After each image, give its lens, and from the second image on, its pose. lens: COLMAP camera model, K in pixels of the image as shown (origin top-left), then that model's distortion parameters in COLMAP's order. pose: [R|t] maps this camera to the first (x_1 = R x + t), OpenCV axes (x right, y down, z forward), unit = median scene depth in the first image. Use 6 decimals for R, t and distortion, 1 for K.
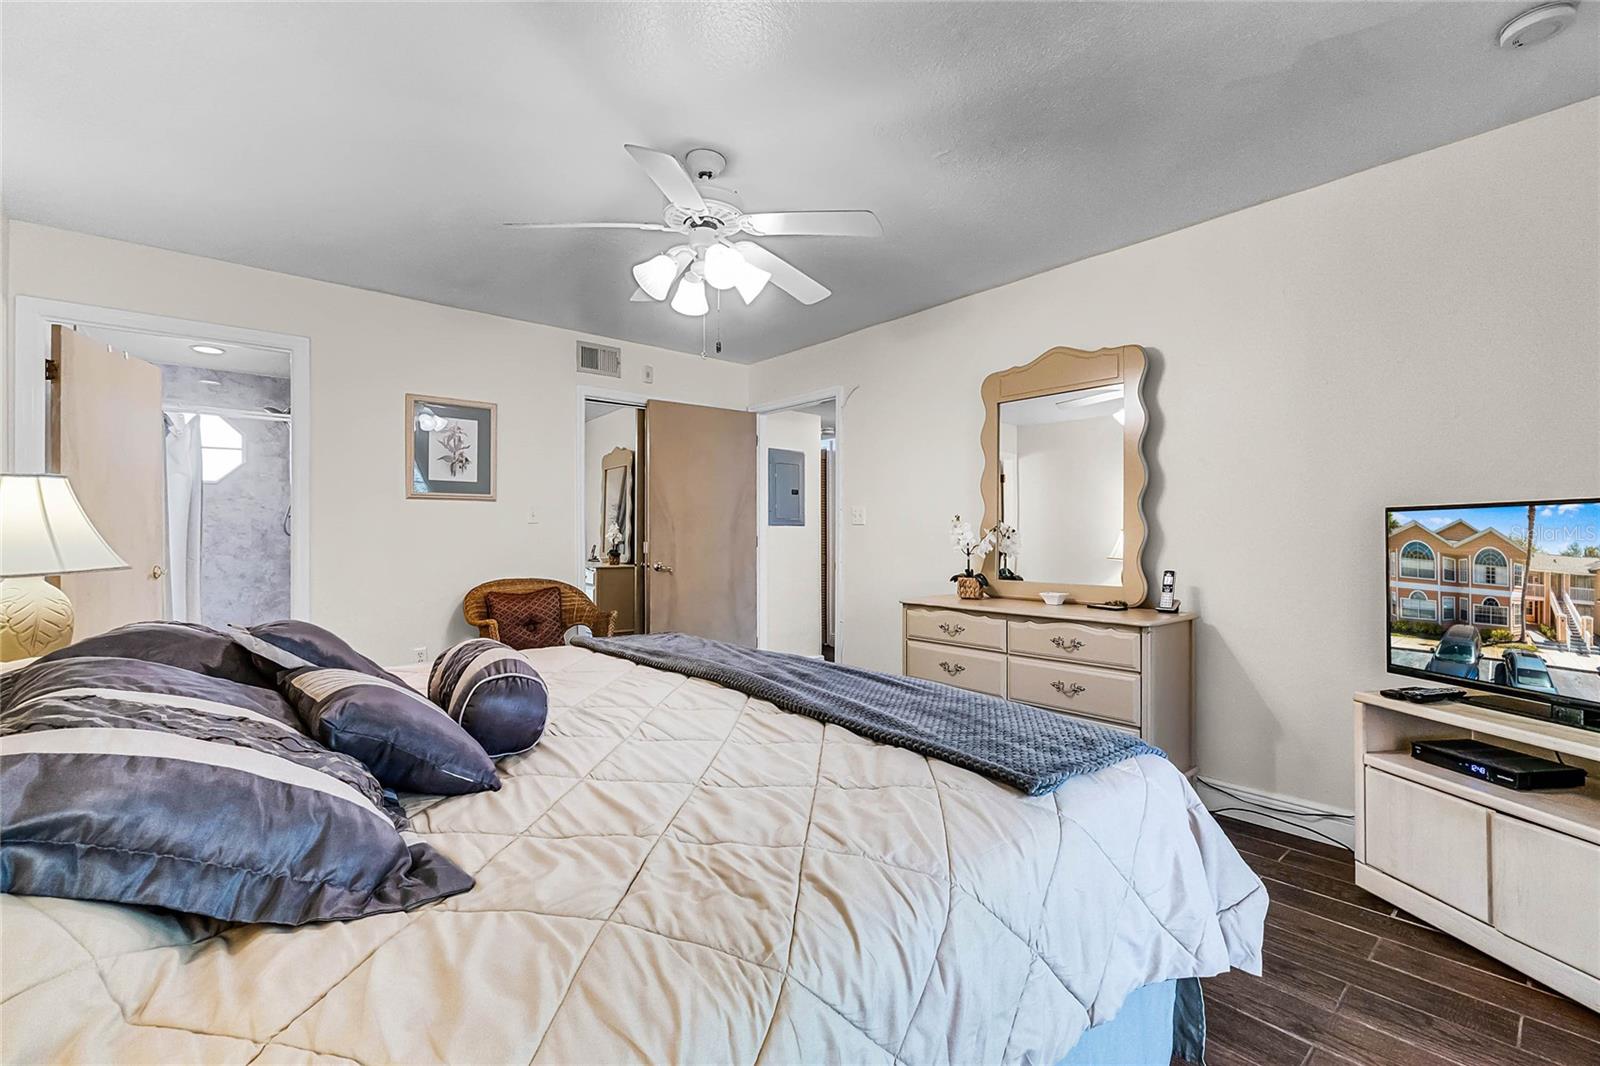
lens RADIAL K [[703.5, 0, 793.2], [0, 703.5, 537.6], [0, 0, 1]] dist [-0.012155, 0.001982]
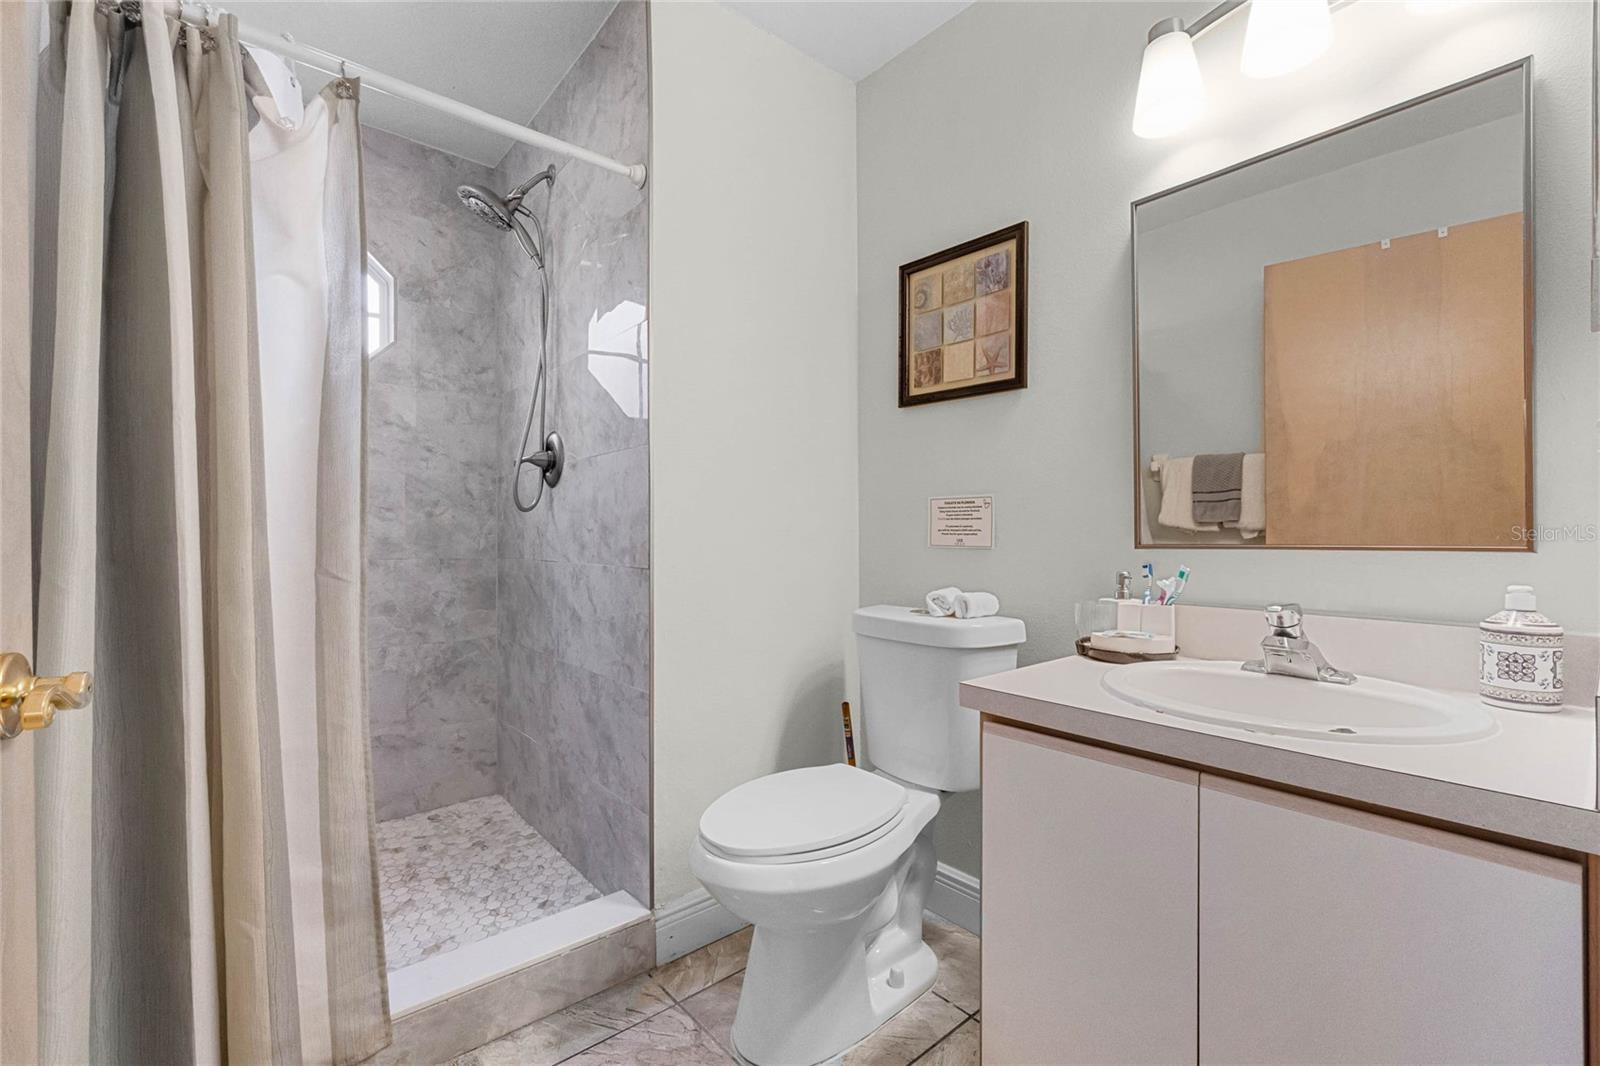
lens RADIAL K [[703.5, 0, 799.1], [0, 703.5, 536.9], [0, 0, 1]] dist [-0.012155, 0.001982]
pose [[0.999976, -0.002070, -0.006559, -0.524276], [0.002146, 0.999932, 0.011465, 0.006592], [0.006535, -0.011479, 0.999913, 0.562828]]
